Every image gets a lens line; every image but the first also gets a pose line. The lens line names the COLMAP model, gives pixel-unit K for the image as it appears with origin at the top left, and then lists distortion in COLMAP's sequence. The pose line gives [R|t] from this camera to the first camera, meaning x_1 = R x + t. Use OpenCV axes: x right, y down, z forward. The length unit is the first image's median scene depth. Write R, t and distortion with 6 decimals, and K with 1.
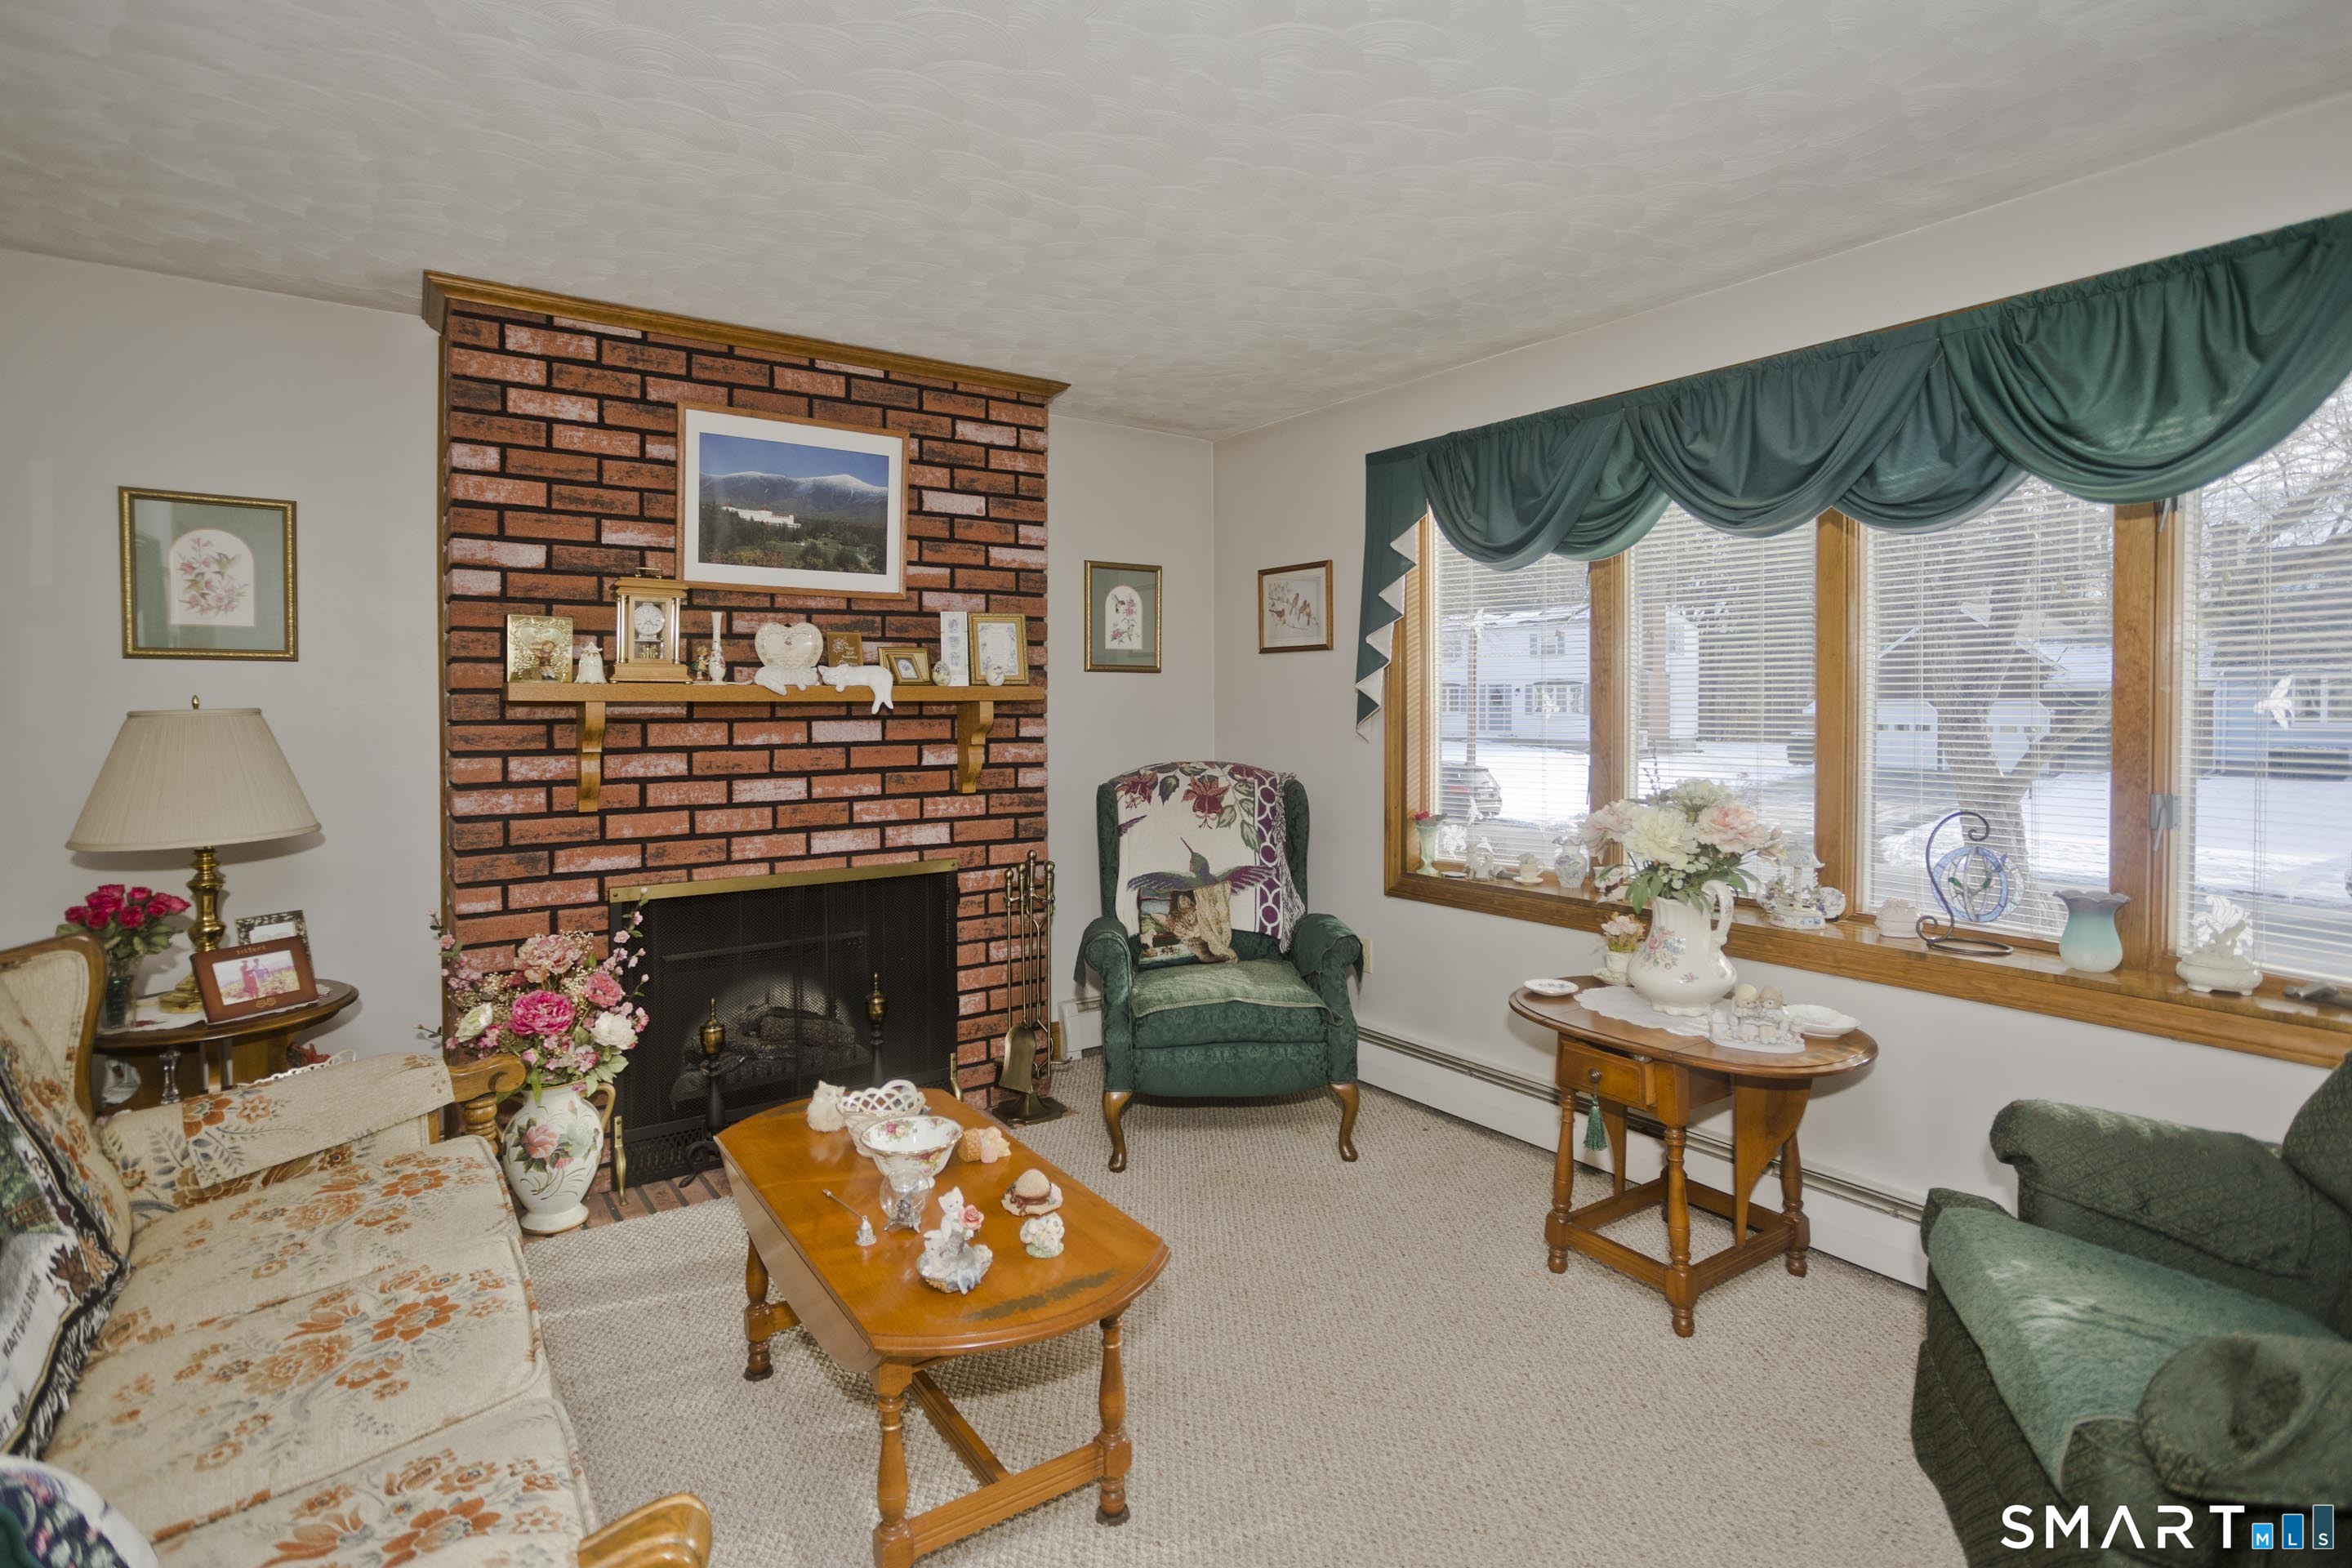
lens RADIAL K [[1179.8, 0, 1176.8], [0, 1179.8, 716.5], [0, 0, 1]] dist [-0.023117, 0.038131]
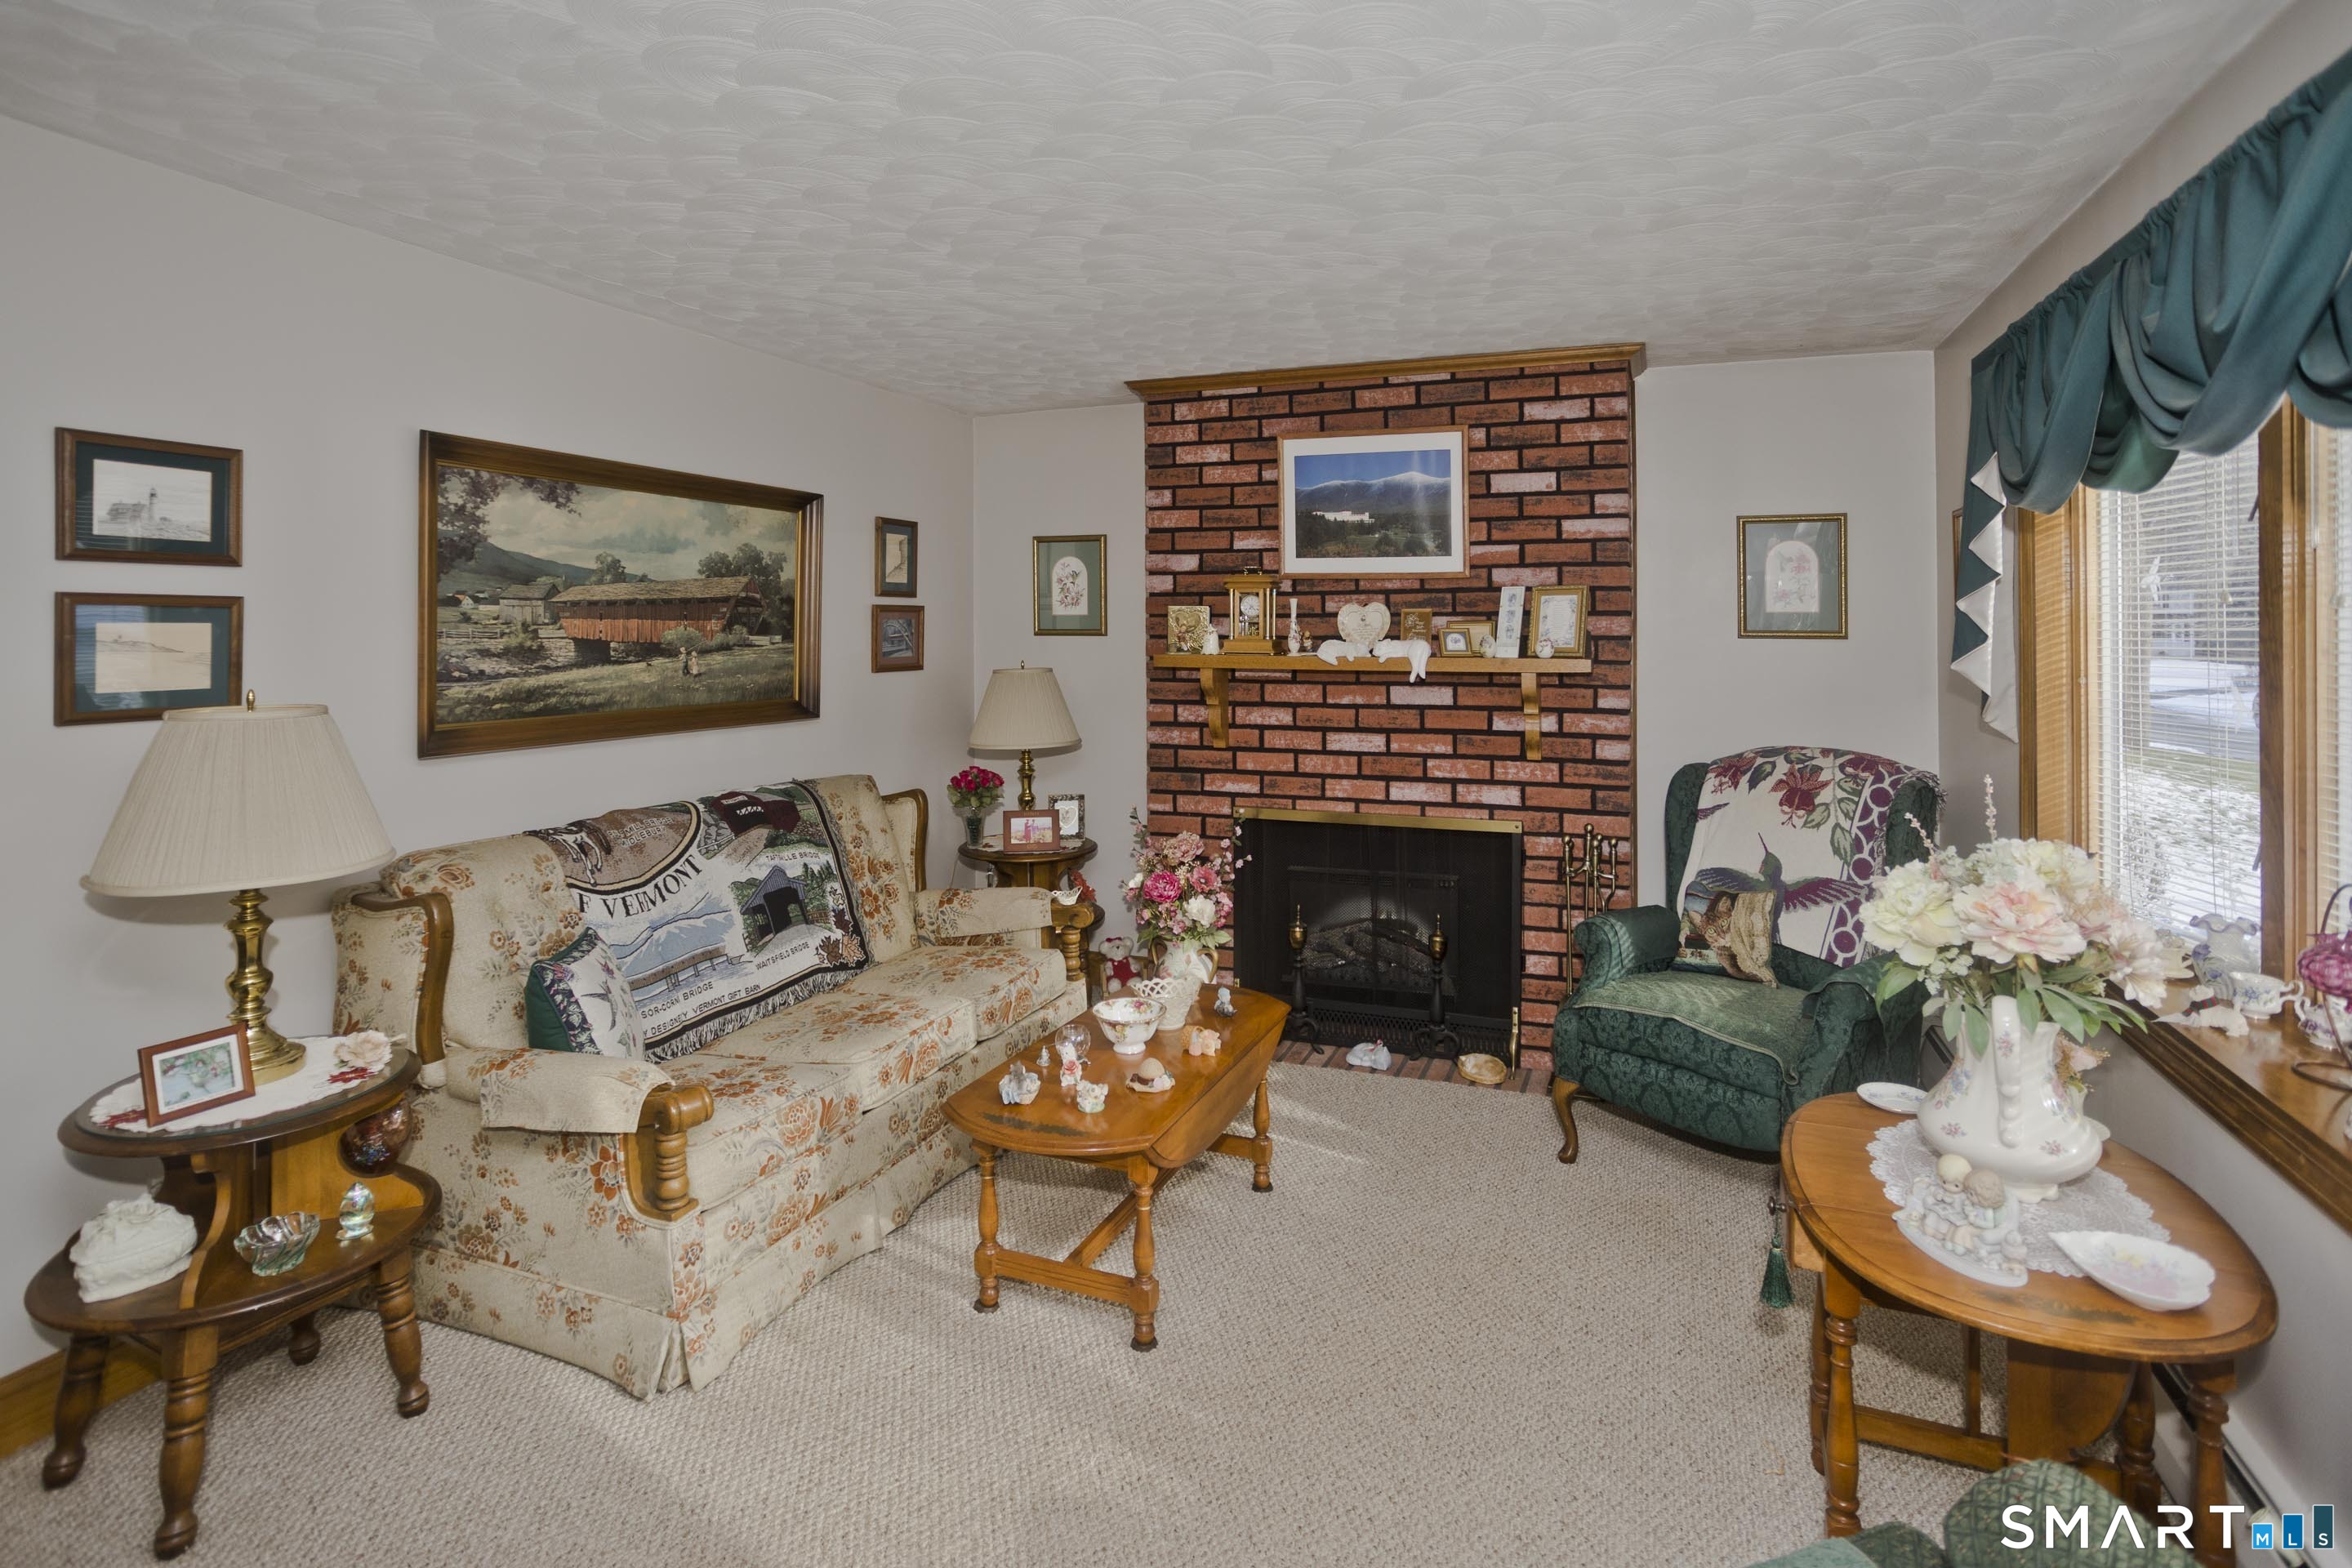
lens RADIAL K [[1186.9, 0, 1179.5], [0, 1186.9, 623.1], [0, 0, 1]] dist [-0.036836, 0.038662]
pose [[0.564912, -0.001293, -0.825150, 0.542968], [-0.013814, 0.999844, -0.011024, -0.042563], [0.825036, 0.017626, 0.564806, 0.165388]]
